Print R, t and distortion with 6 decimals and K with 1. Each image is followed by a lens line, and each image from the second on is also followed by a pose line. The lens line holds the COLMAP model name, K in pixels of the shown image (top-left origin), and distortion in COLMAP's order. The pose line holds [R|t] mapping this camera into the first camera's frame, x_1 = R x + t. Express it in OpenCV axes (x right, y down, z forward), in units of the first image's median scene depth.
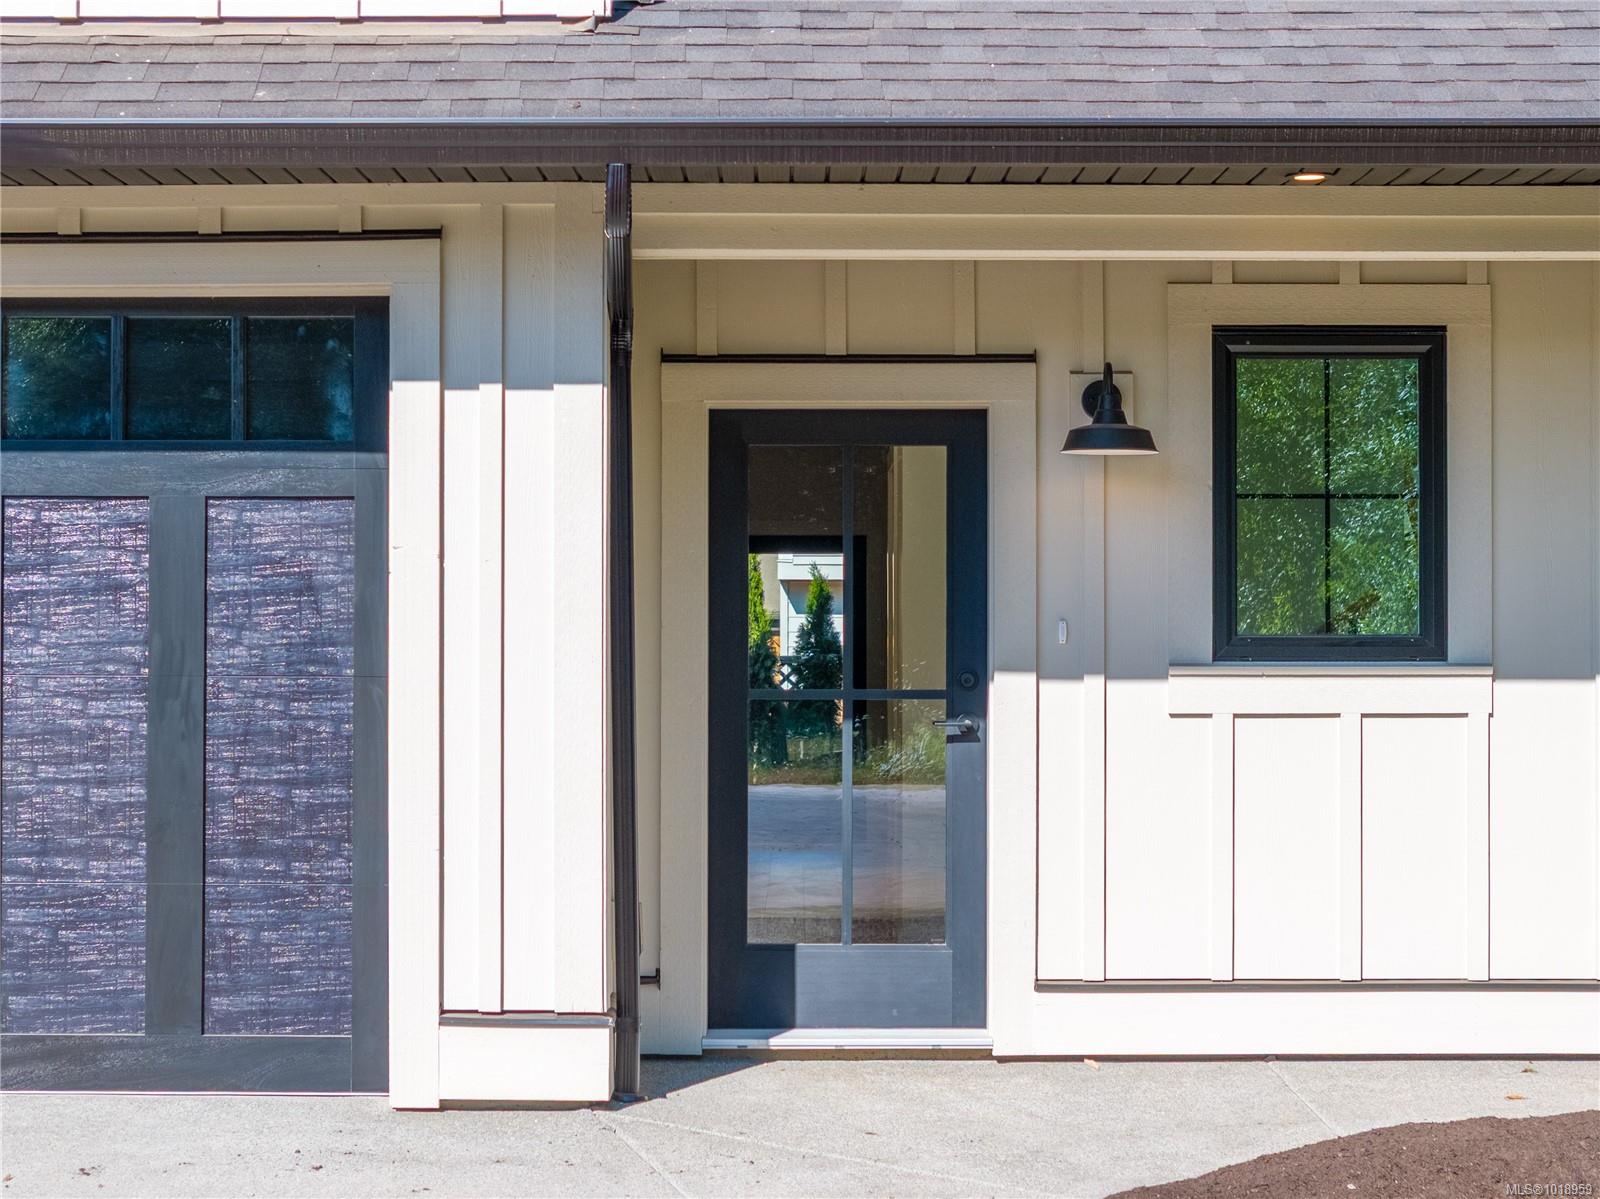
lens RADIAL K [[3281.4, 0, 800.0], [0, 3281.4, 599.5], [0, 0, 1]] dist [-0.170899, 1.235153]
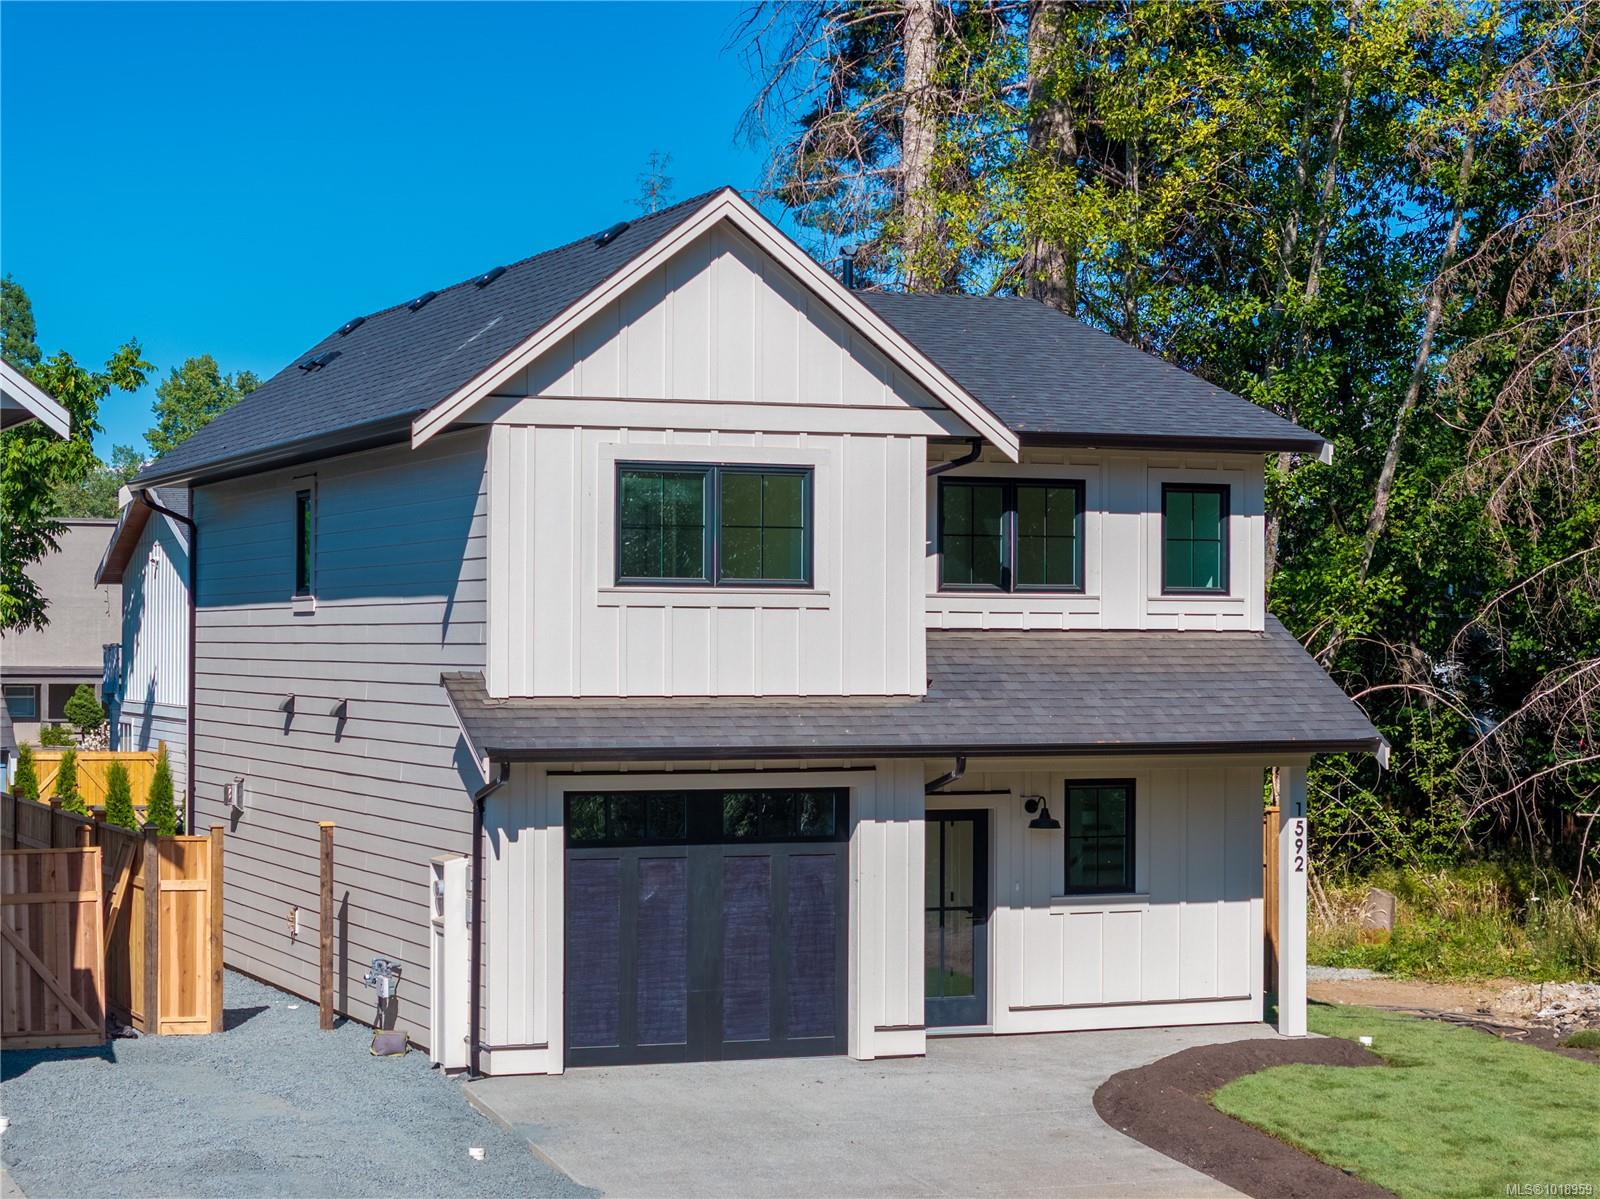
lens RADIAL K [[3281.4, 0, 800.0], [0, 3281.4, 599.5], [0, 0, 1]] dist [-0.170899, 1.235153]
pose [[0.922521, 0.008487, 0.385855, -1.307622], [-0.009731, 0.999952, 0.001271, -0.264381], [-0.385825, -0.004927, 0.922559, -1.712259]]
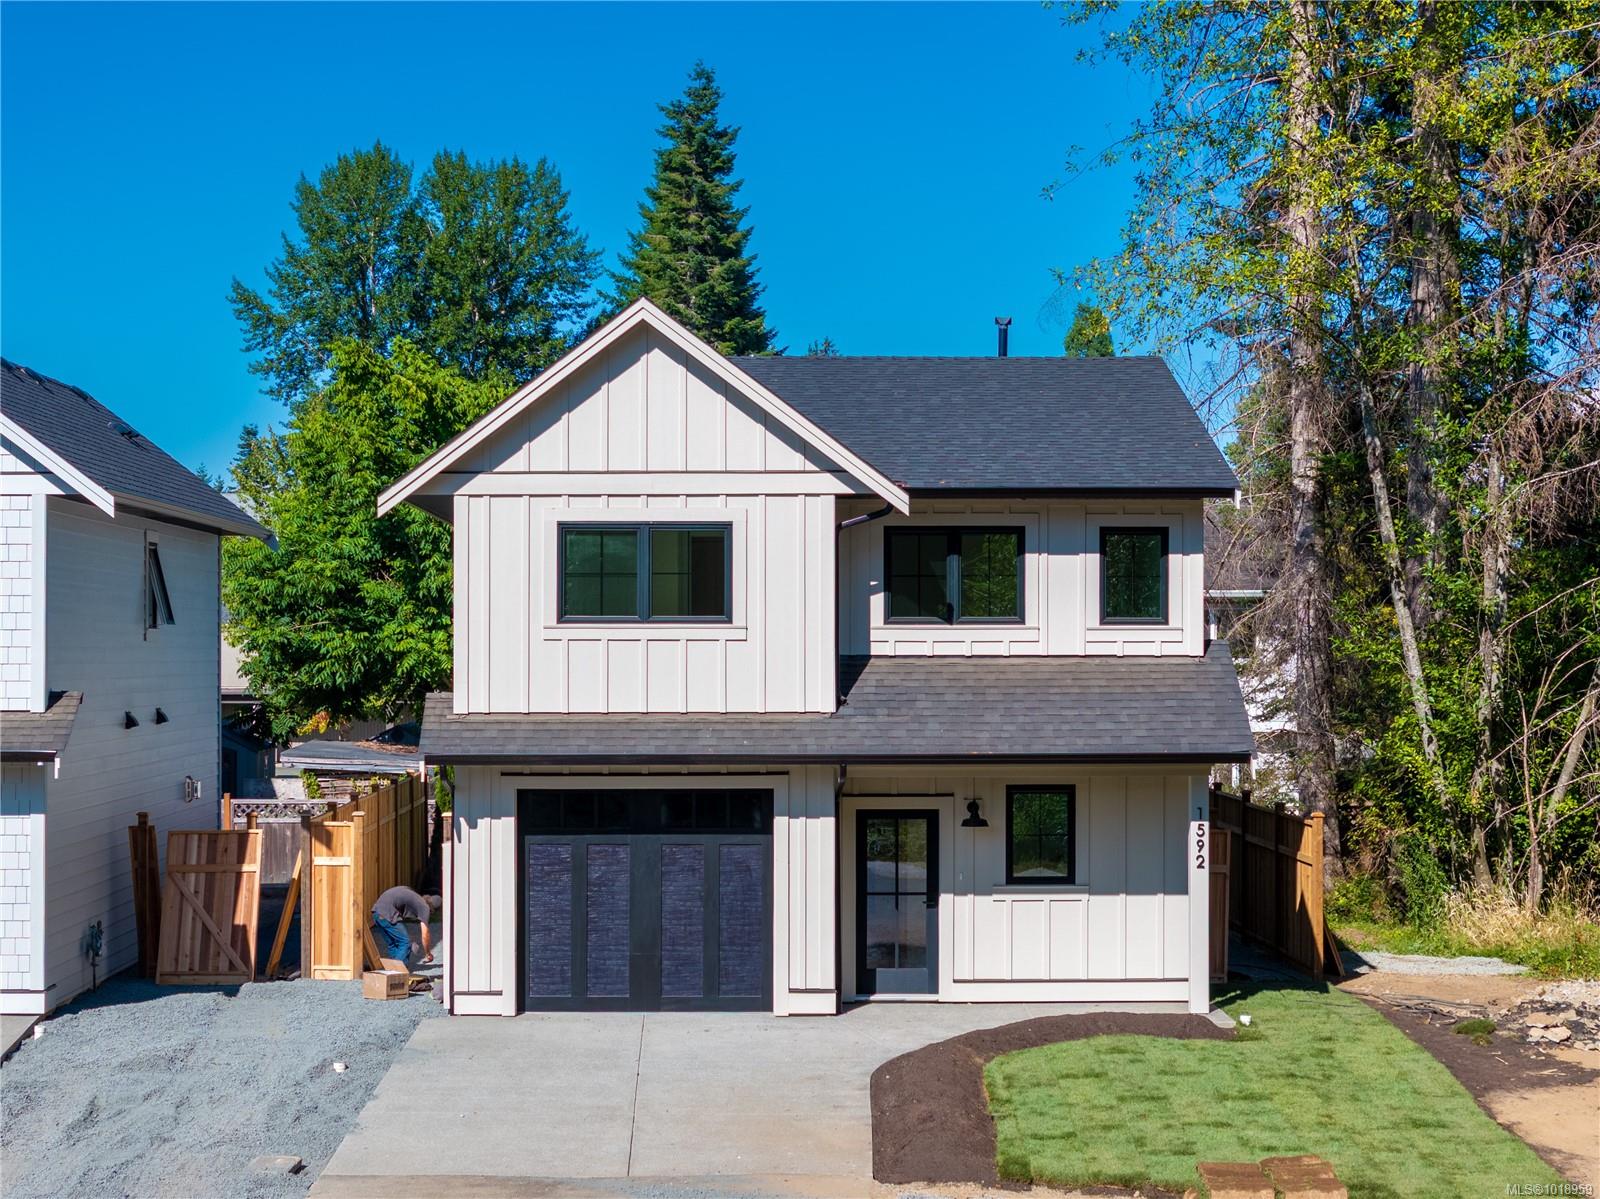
lens RADIAL K [[3281.4, 0, 800.0], [0, 3281.4, 599.5], [0, 0, 1]] dist [-0.170899, 1.235153]
pose [[0.999680, 0.000010, 0.025311, -0.184367], [-0.000021, 1.000000, 0.000454, -0.298268], [-0.025311, -0.000455, 0.999680, -2.550817]]
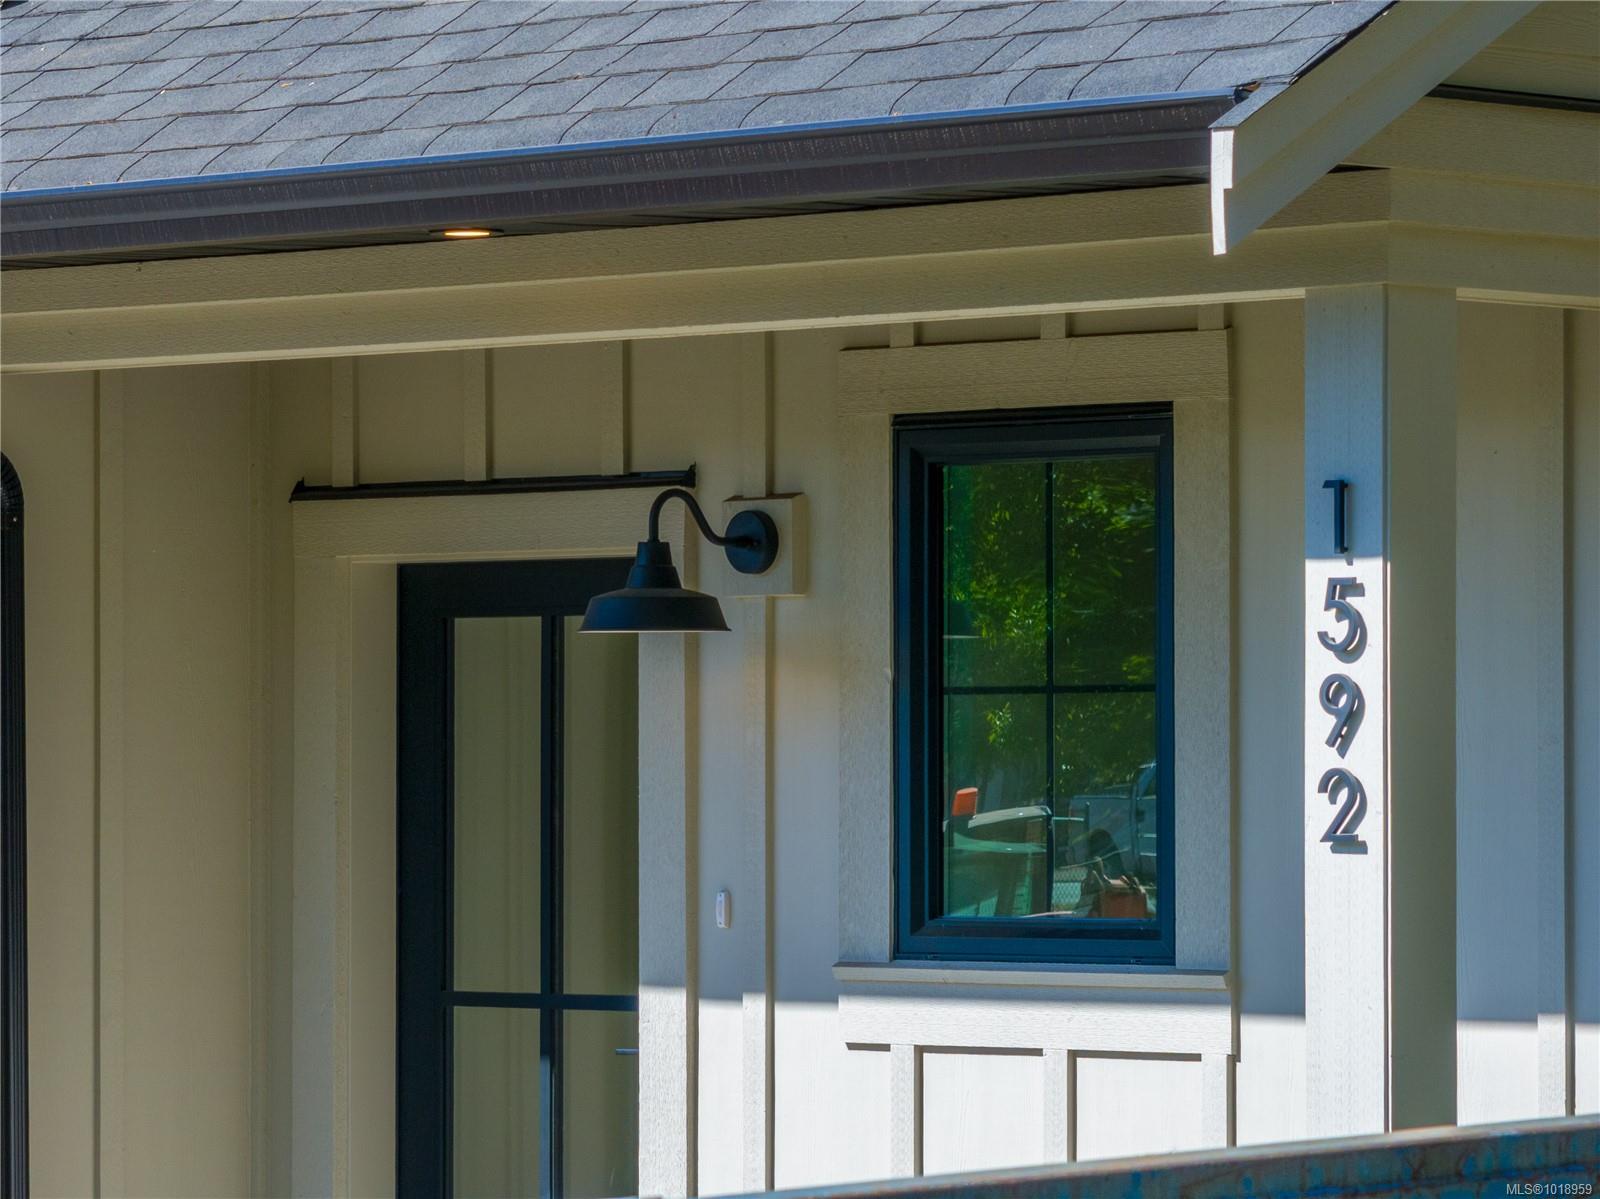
lens RADIAL K [[8044.0, 0, 800.0], [0, 8044.0, 599.5], [0, 0, 1]] dist [2.083613, 0.116407]
pose [[0.710742, -0.016817, -0.703252, 1.285242], [0.013460, 0.999856, -0.010307, -0.036190], [0.703324, -0.002140, 0.710866, -0.108672]]
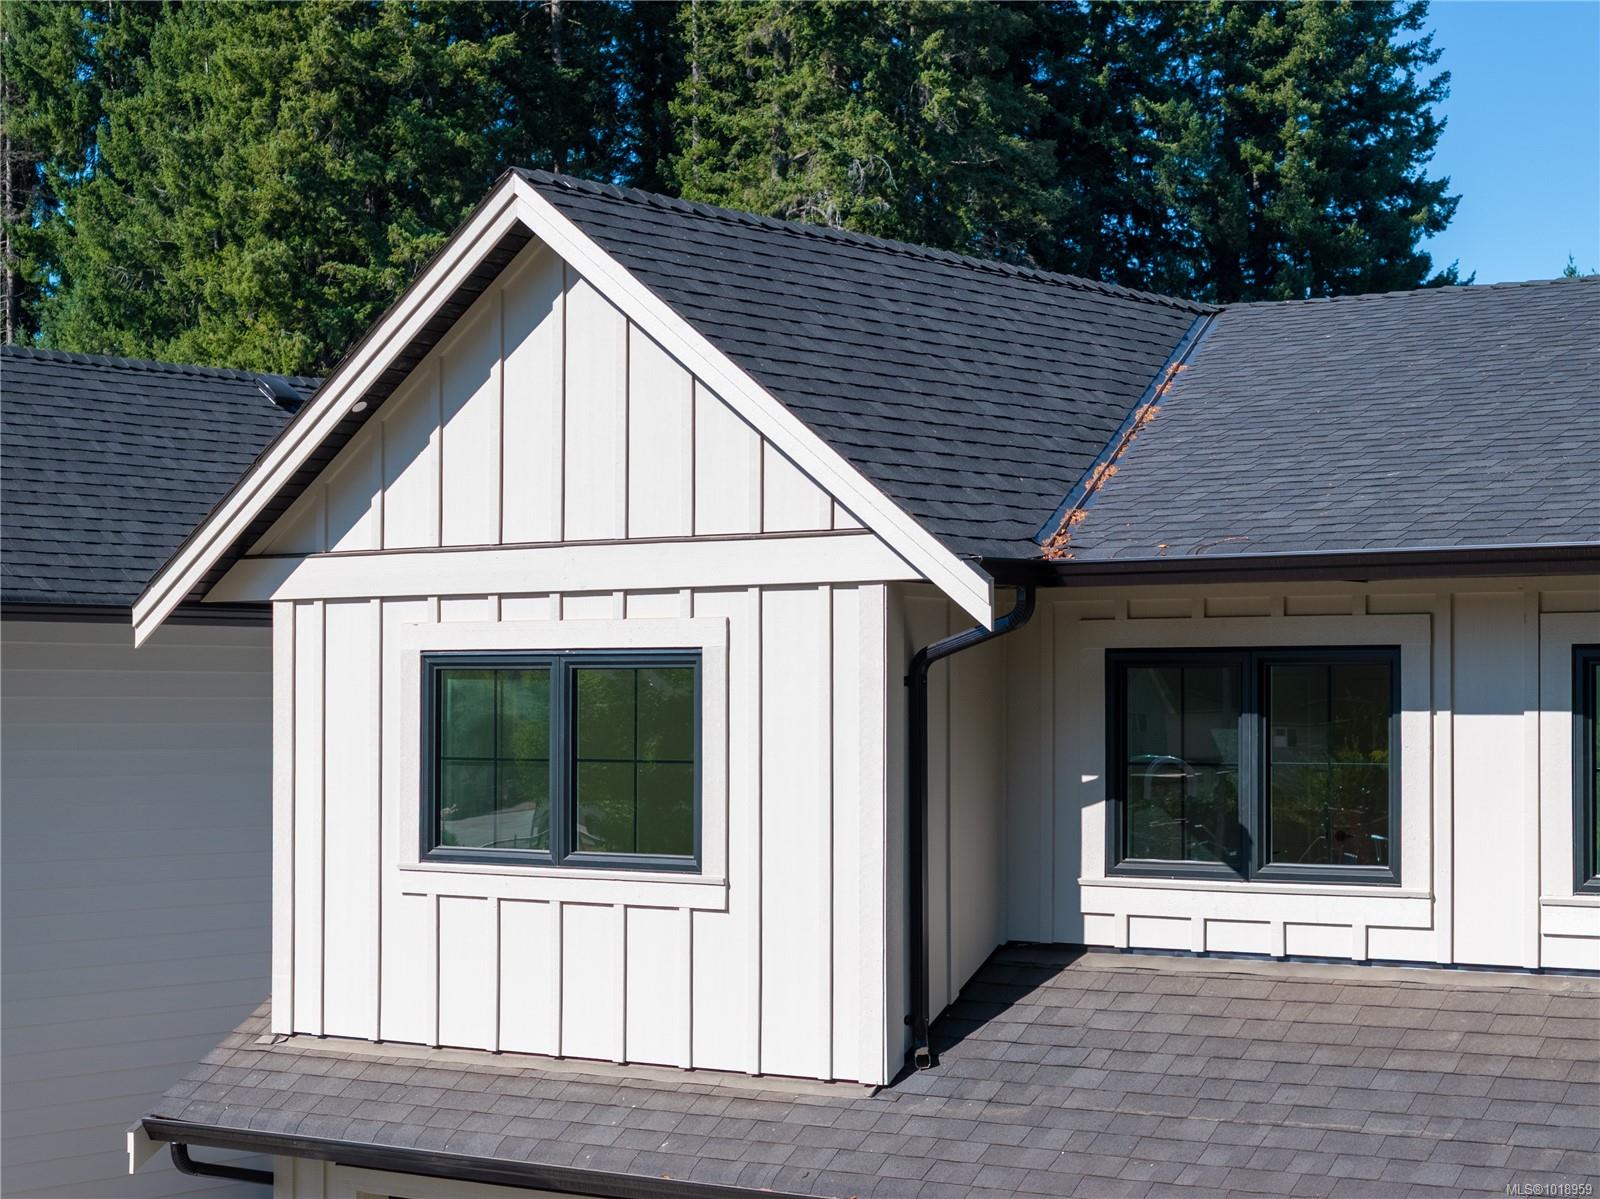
lens RADIAL K [[3281.4, 0, 800.0], [0, 3281.4, 599.5], [0, 0, 1]] dist [-0.170899, 1.235153]
pose [[0.798080, -0.018933, -0.602254, 0.834902], [0.009152, 0.999772, -0.019301, -0.372811], [0.602482, 0.009892, 0.798071, -0.265635]]
